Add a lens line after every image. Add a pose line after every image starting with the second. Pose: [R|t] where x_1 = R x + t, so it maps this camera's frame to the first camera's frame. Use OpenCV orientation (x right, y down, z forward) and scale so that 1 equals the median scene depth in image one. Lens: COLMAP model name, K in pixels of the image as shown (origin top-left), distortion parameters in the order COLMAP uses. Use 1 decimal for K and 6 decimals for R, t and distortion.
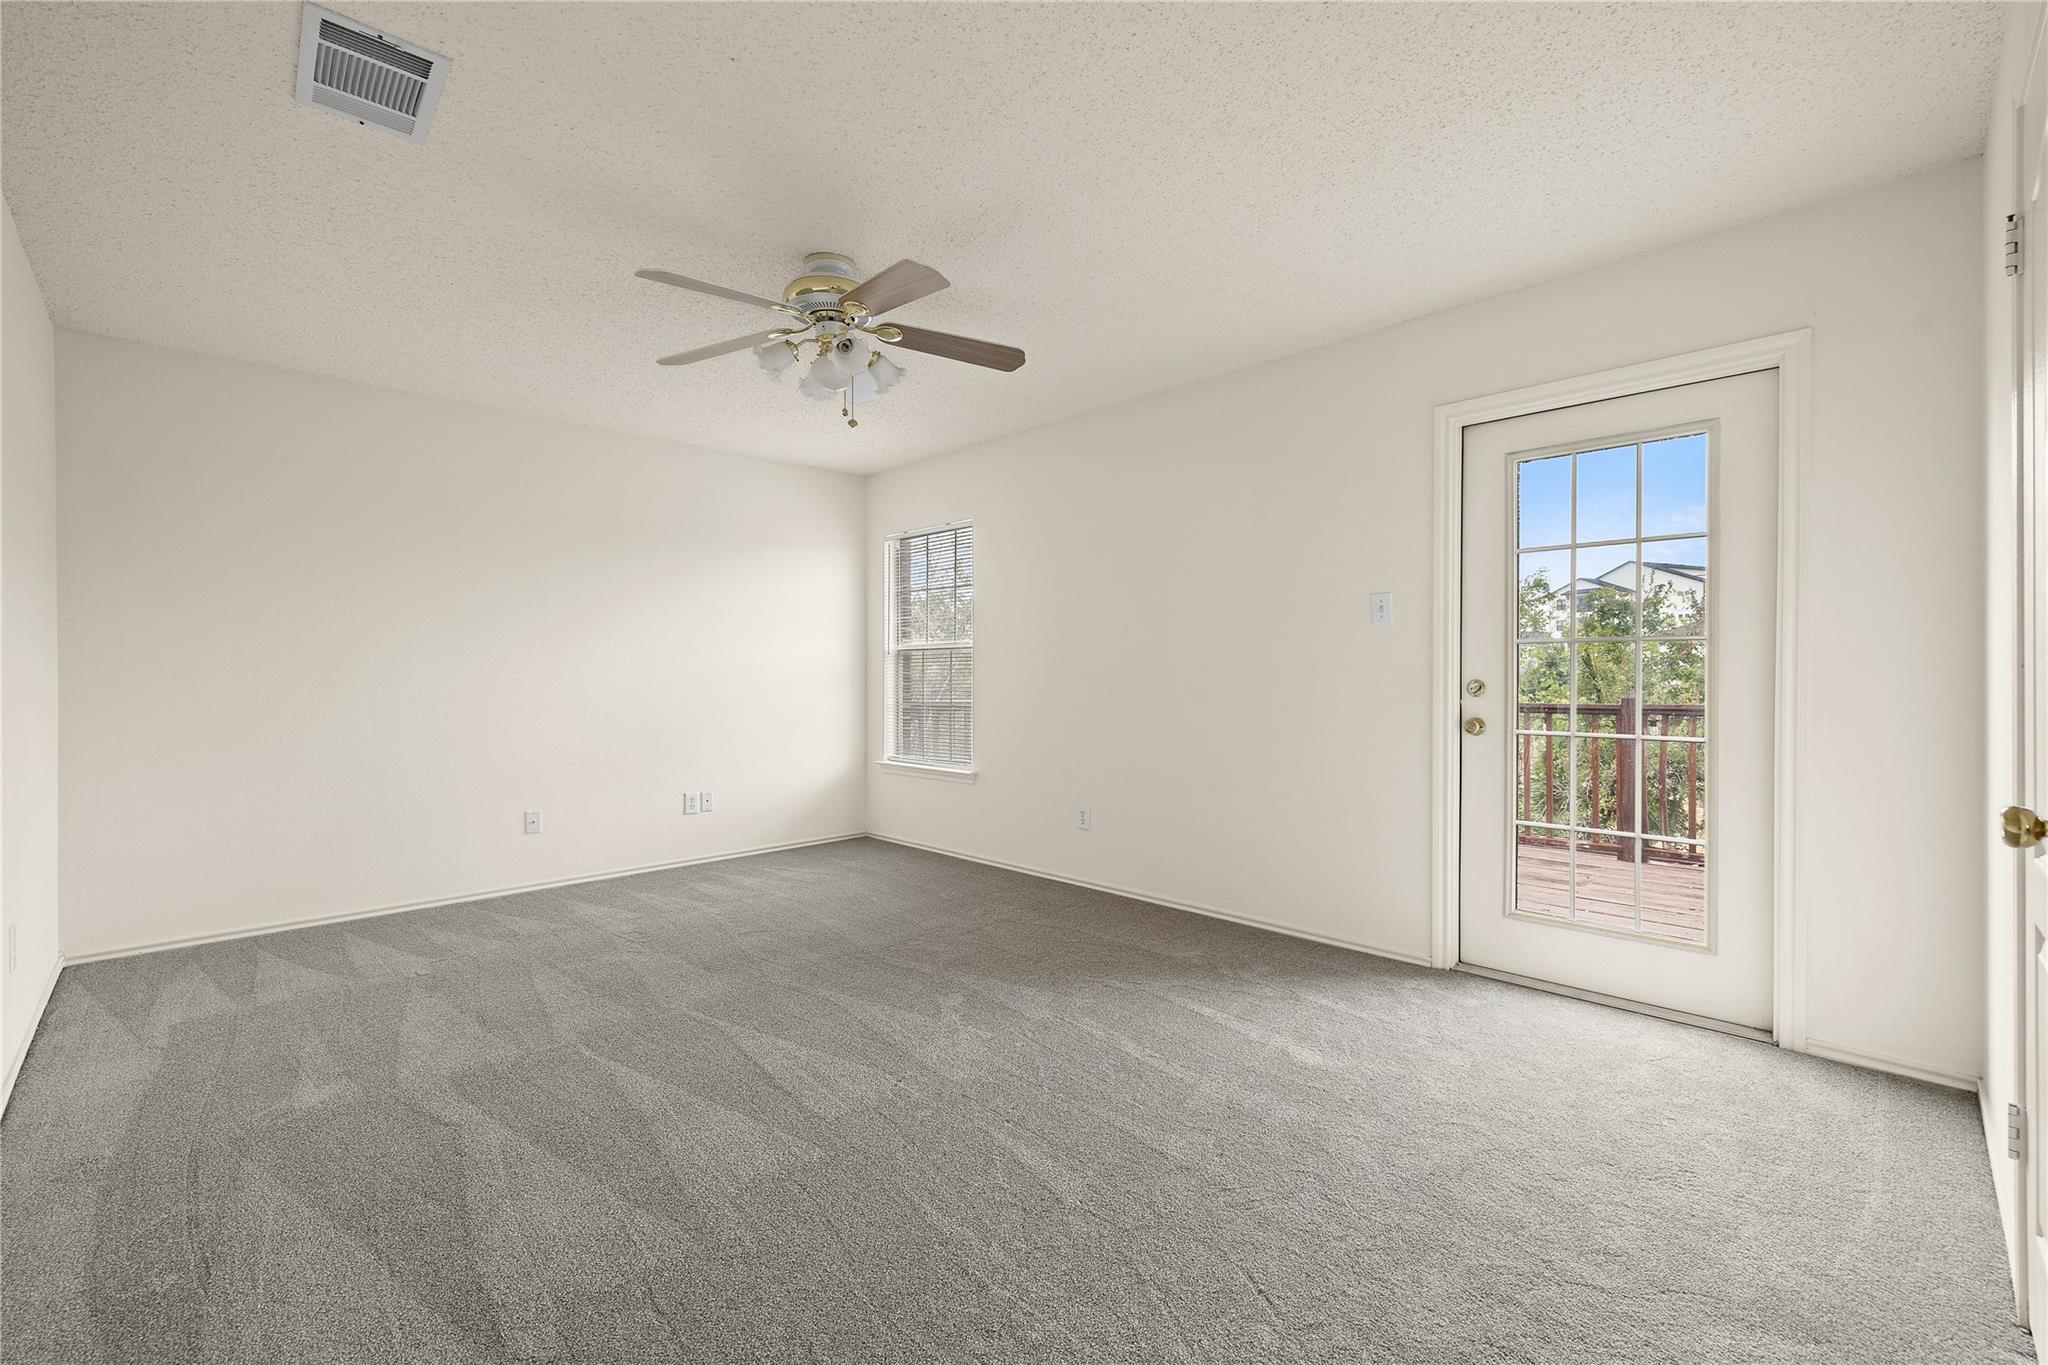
lens RADIAL K [[873.8, 0, 1013.2], [0, 873.8, 674.9], [0, 0, 1]] dist [-0.008294, -0.000499]
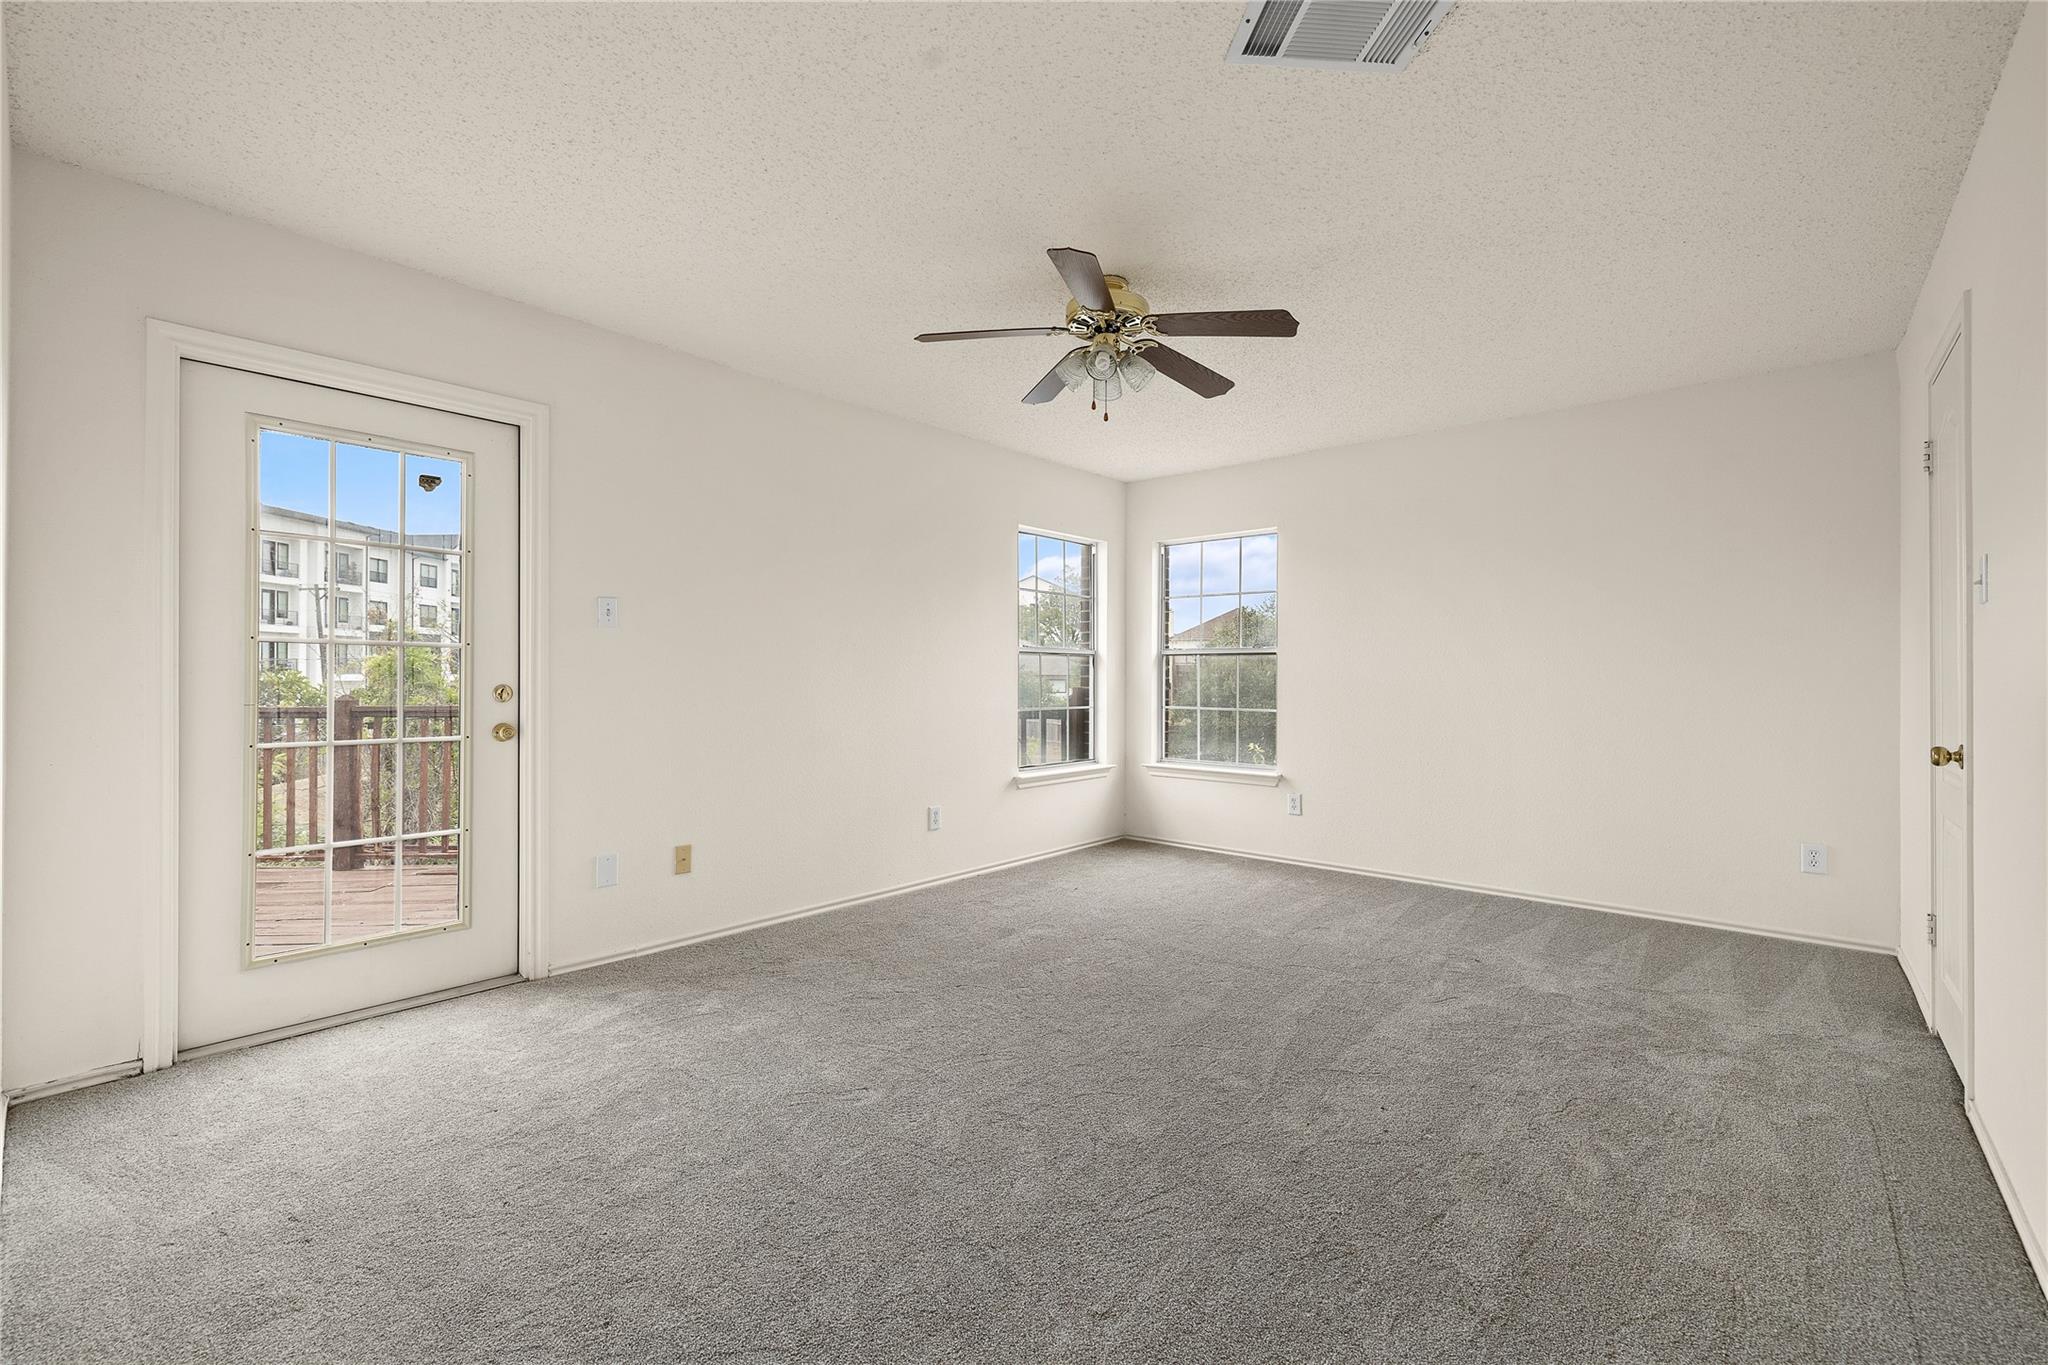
lens RADIAL K [[873.8, 0, 1013.0], [0, 873.8, 687.1], [0, 0, 1]] dist [-0.008294, -0.000499]
pose [[-0.085498, -0.007366, 0.996311, -0.376144], [-0.006585, 0.999955, 0.006827, -0.002810], [-0.996317, -0.005977, -0.085543, 0.391262]]
